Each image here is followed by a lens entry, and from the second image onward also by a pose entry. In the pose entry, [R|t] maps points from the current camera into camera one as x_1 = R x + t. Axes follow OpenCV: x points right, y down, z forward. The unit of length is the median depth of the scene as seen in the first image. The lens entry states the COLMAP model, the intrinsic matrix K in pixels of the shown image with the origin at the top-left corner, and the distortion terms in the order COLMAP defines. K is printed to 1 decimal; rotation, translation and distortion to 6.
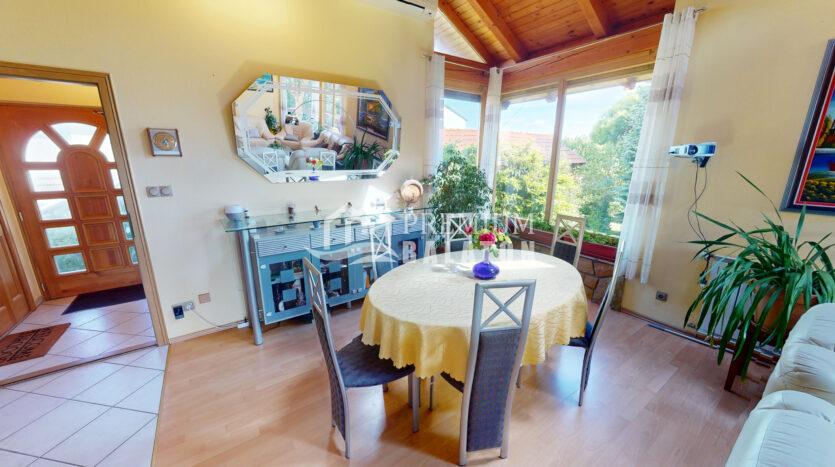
lens RADIAL K [[304.9, 0, 417.8], [0, 304.9, 237.6], [0, 0, 1]] dist [0.002086, 0.000163]
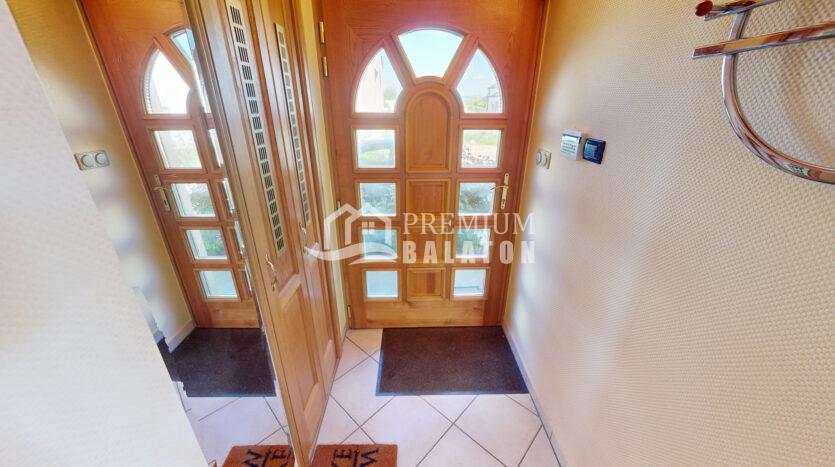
lens RADIAL K [[304.9, 0, 414.2], [0, 304.9, 235.5], [0, 0, 1]] dist [0.002086, 0.000163]
pose [[0.820843, 0.220320, -0.526949, -0.810594], [-0.137338, 0.971673, 0.192326, -0.145038], [0.554396, -0.085500, 0.827850, 0.554030]]
